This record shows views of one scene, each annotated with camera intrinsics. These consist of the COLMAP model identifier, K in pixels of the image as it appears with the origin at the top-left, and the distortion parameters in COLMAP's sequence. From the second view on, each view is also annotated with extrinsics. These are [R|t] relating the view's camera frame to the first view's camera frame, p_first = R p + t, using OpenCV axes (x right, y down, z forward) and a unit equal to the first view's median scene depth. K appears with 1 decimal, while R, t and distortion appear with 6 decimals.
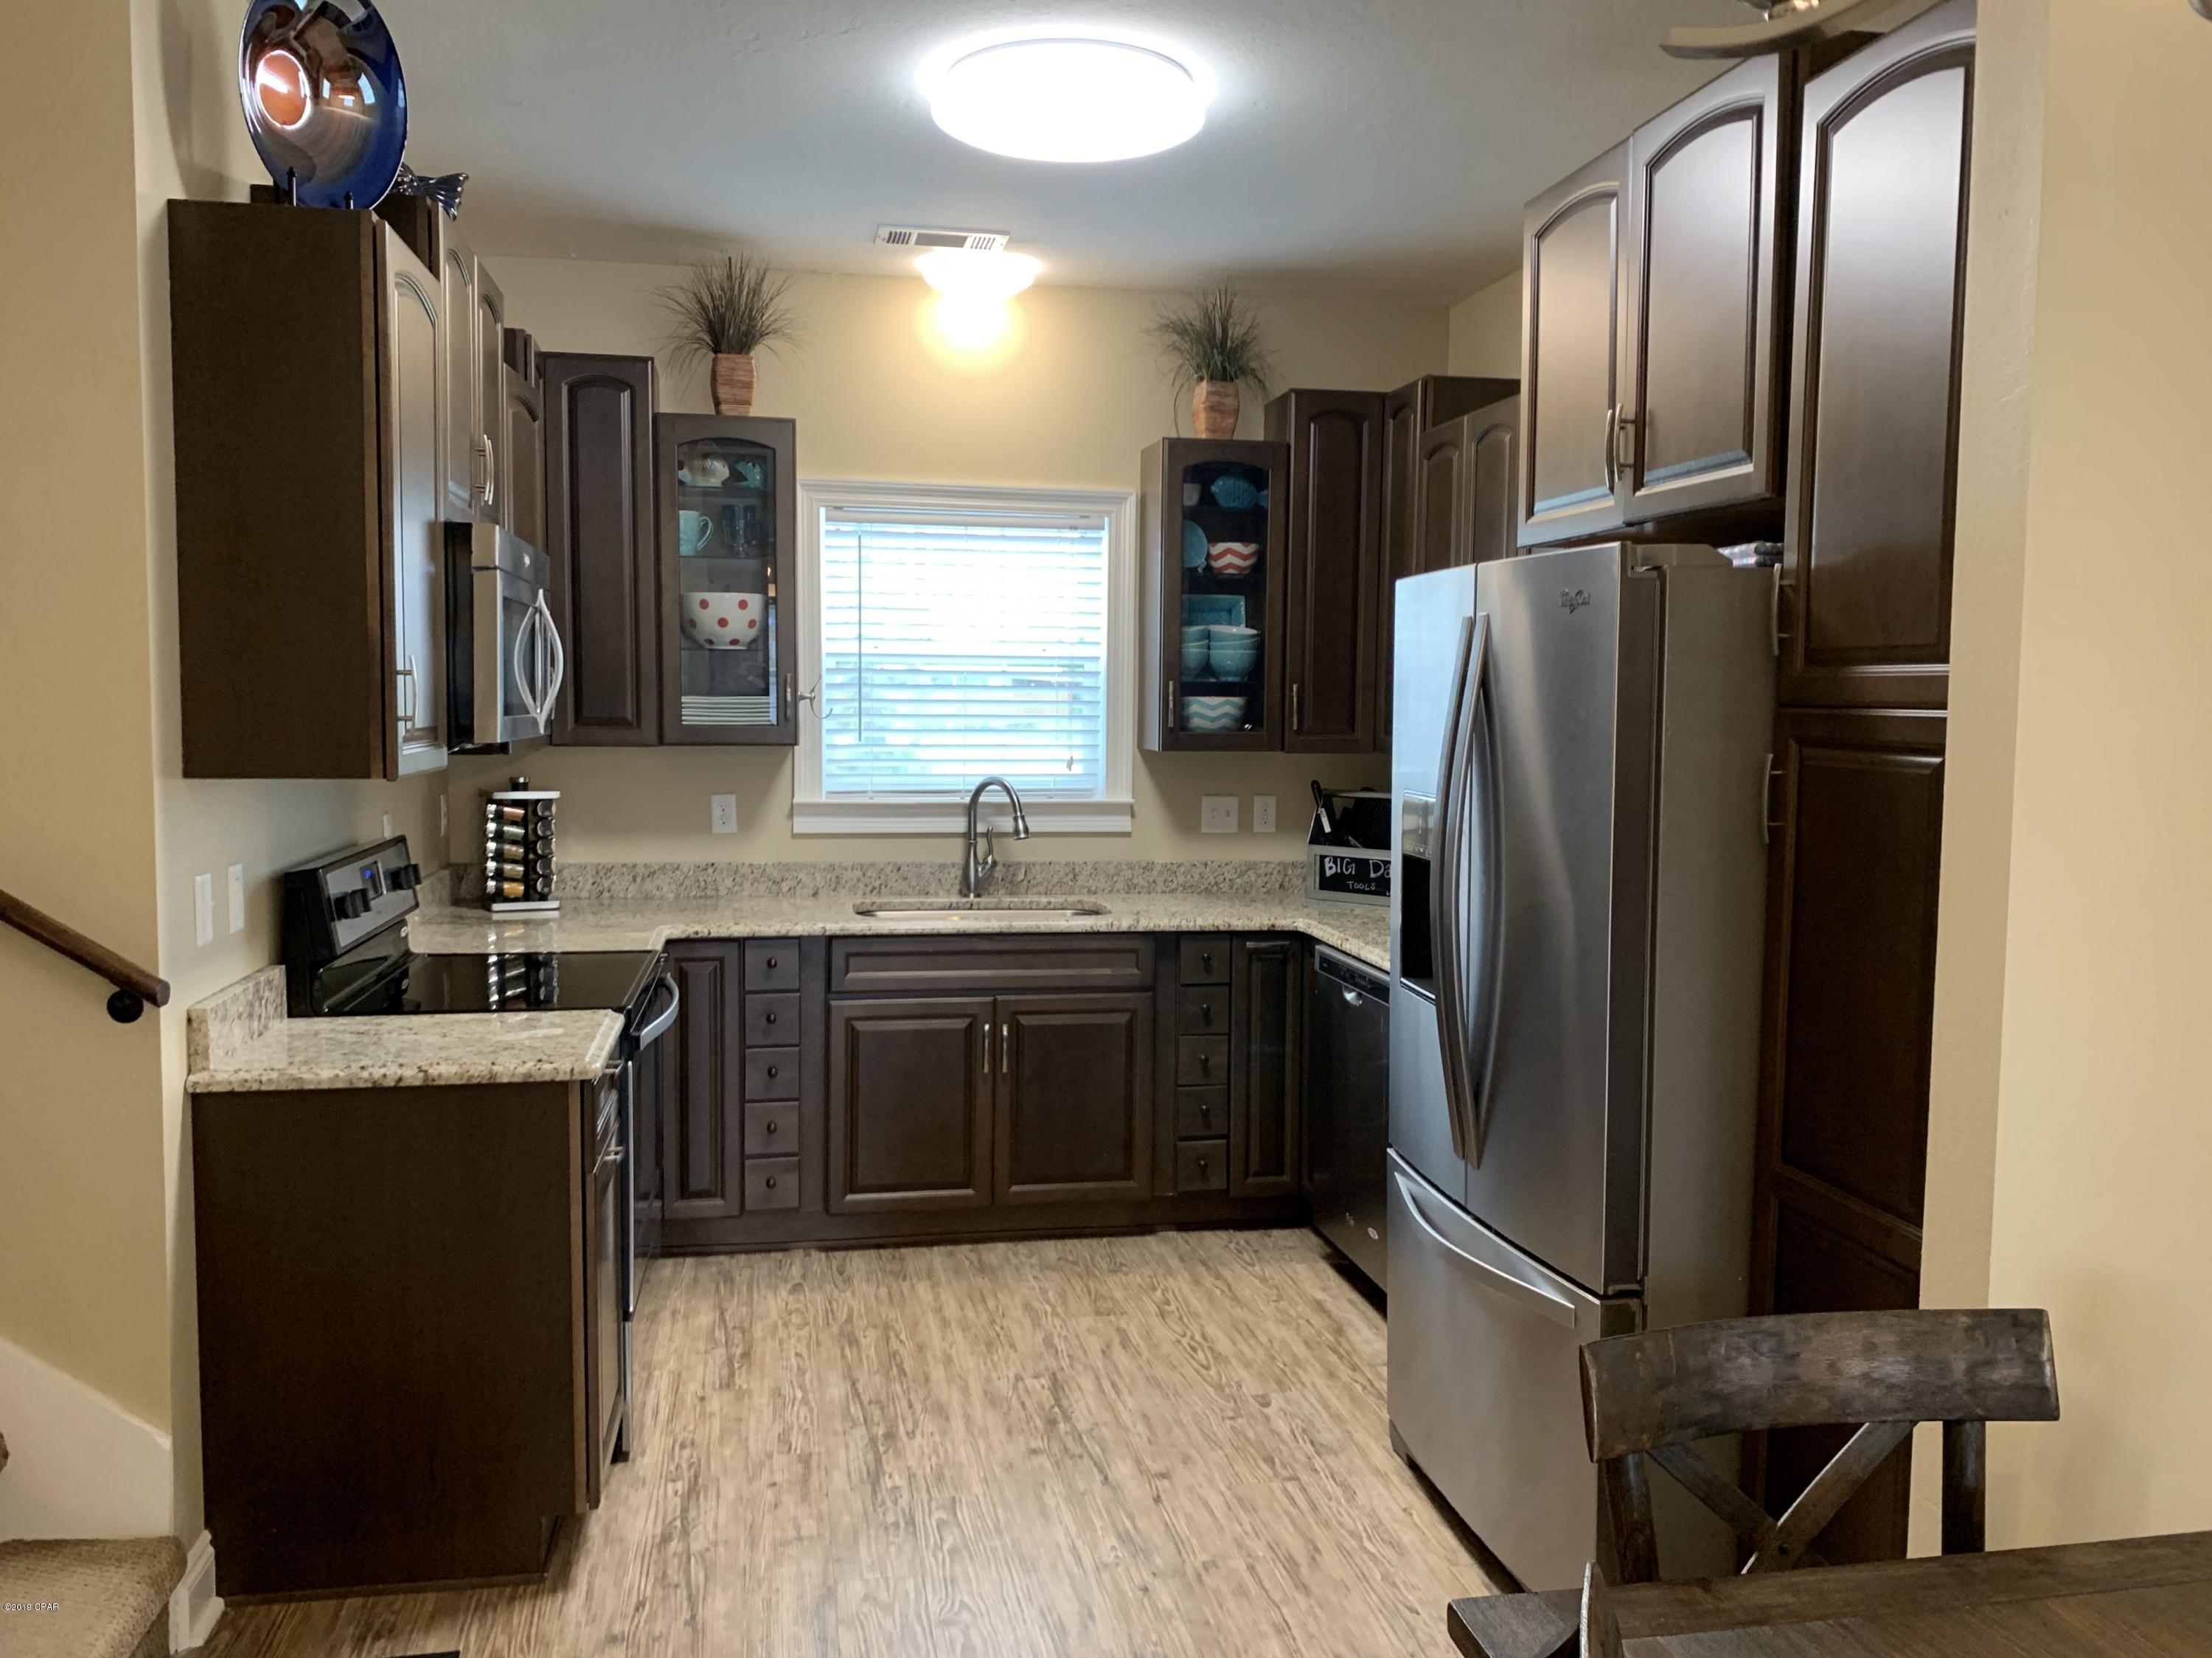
lens RADIAL K [[1724.6, 0, 1094.7], [0, 1724.6, 821.3], [0, 0, 1]] dist [0.178345, -0.496674]
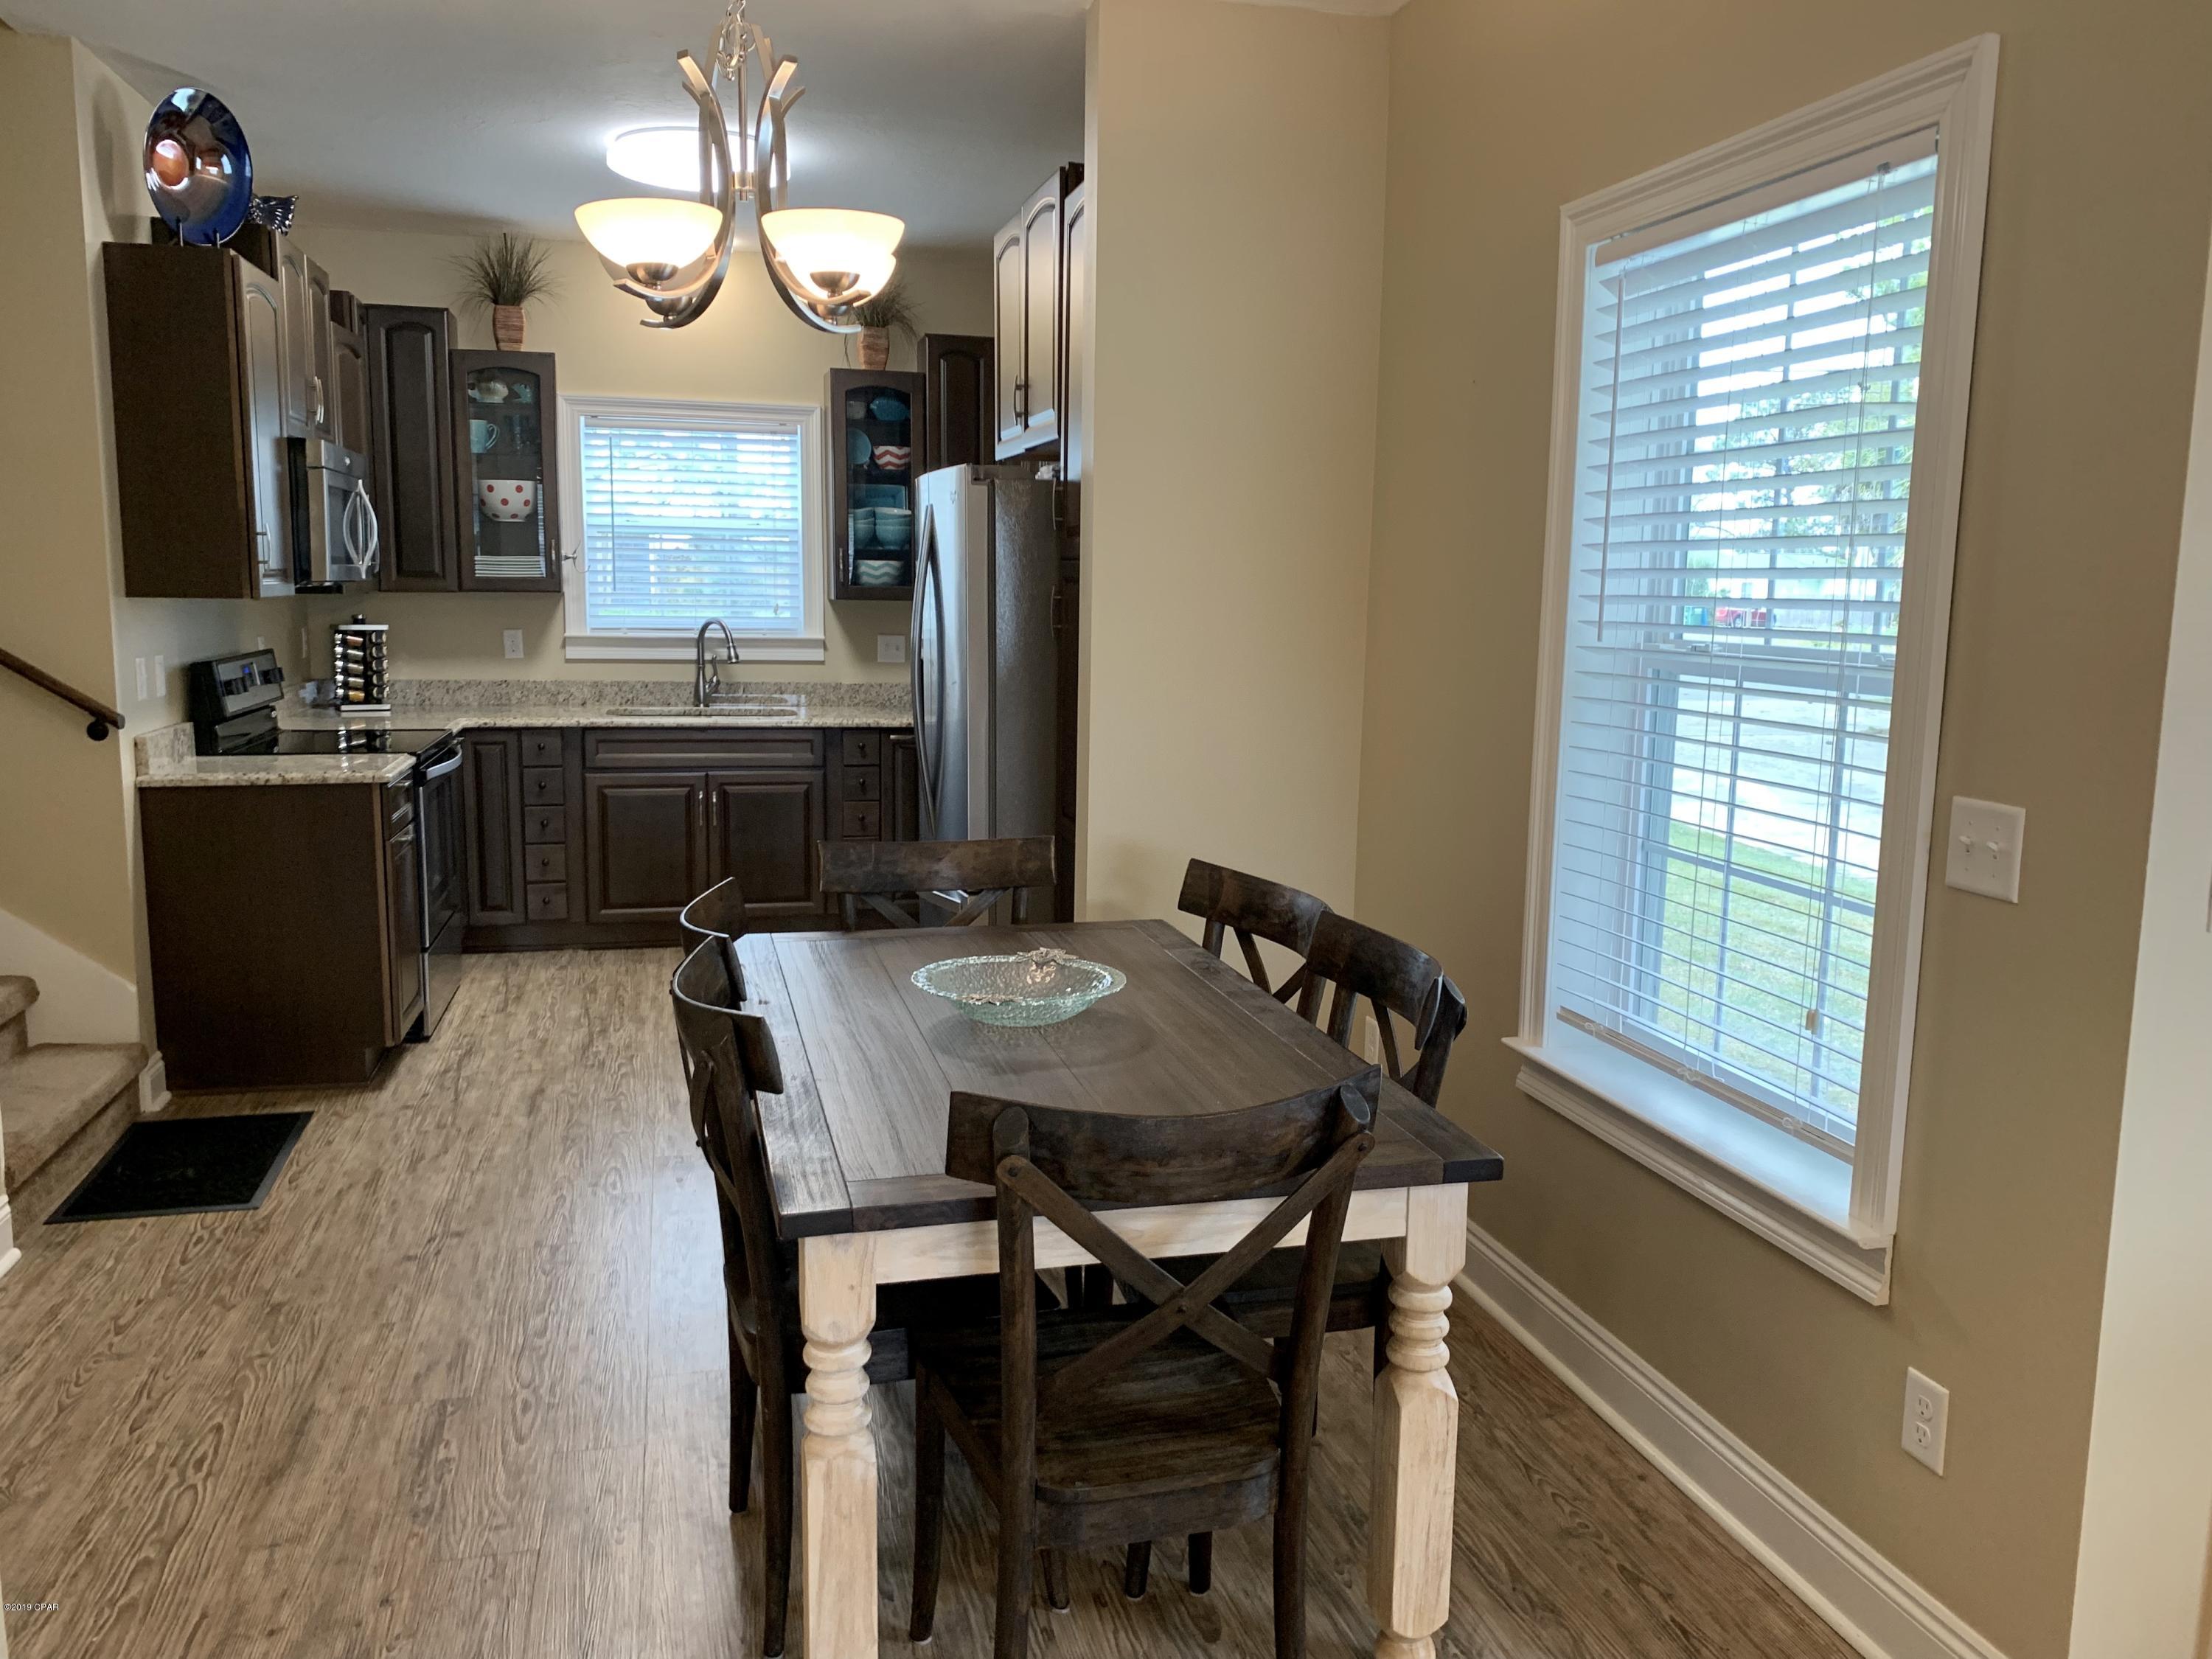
lens RADIAL K [[1679.0, 0, 1069.9], [0, 1679.0, 816.6], [0, 0, 1]] dist [0.114028, -0.254116]
pose [[0.998829, -0.003276, 0.048259, 0.171935], [-0.000051, 0.997632, 0.068780, 0.042697], [-0.048370, -0.068702, 0.996464, -0.387939]]
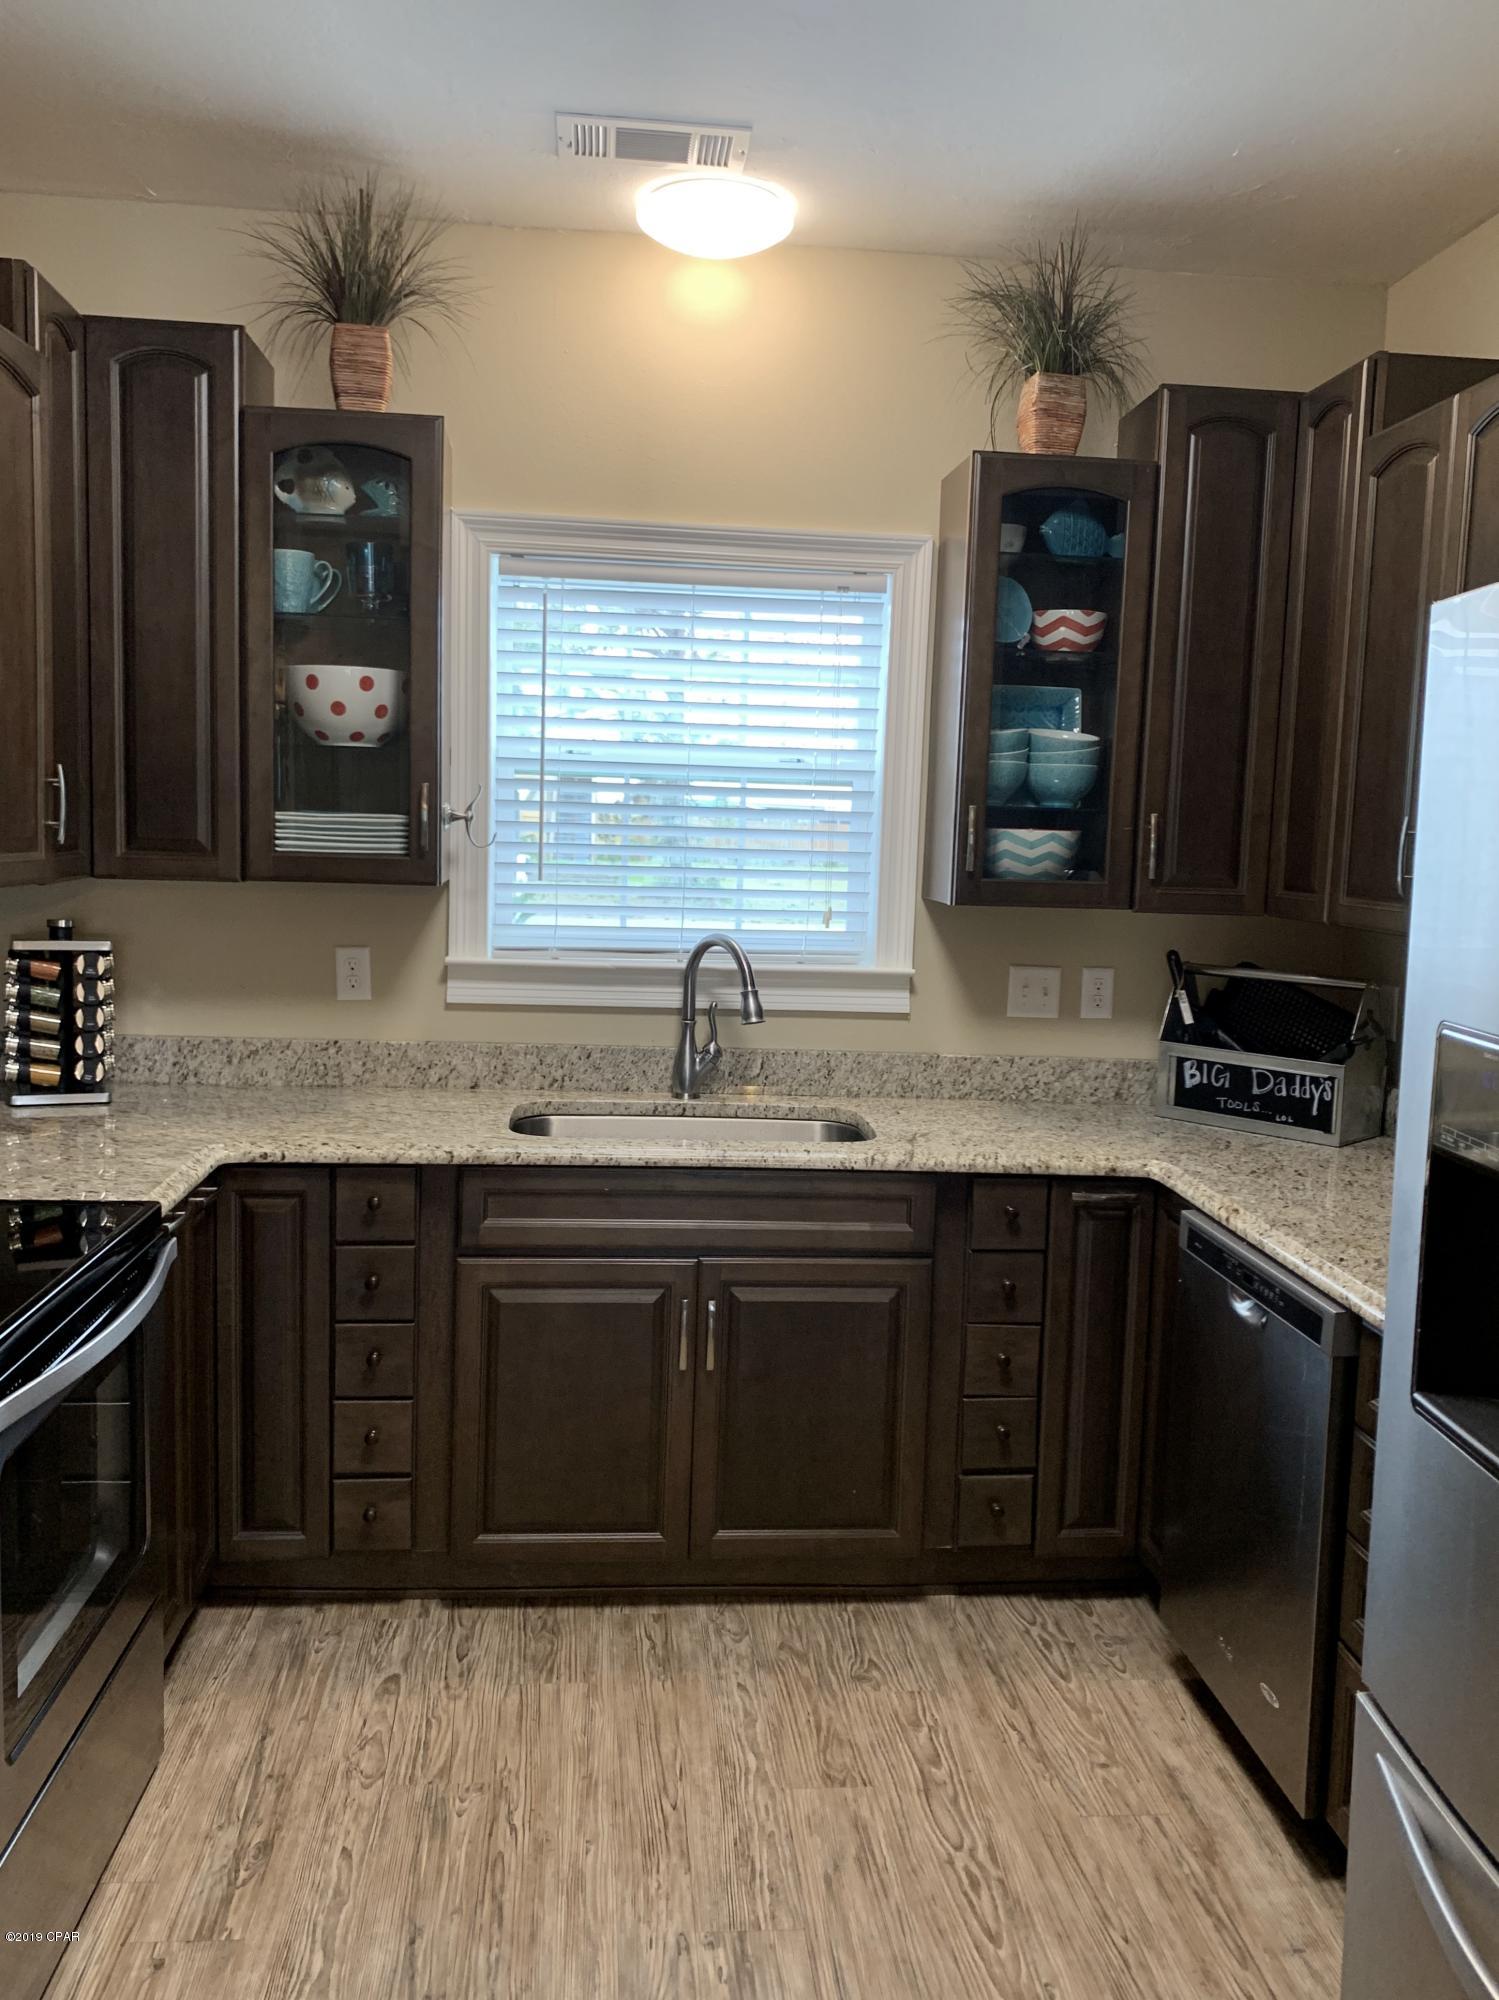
lens RADIAL K [[1600.4, 0, 750.5], [0, 1600.4, 982.9], [0, 0, 1]] dist [0.049657, -0.054482]
pose [[0.995405, 0.031809, -0.090319, 0.016593], [-0.029467, 0.999197, 0.027138, -0.025992], [0.091110, -0.024351, 0.995543, 0.370297]]
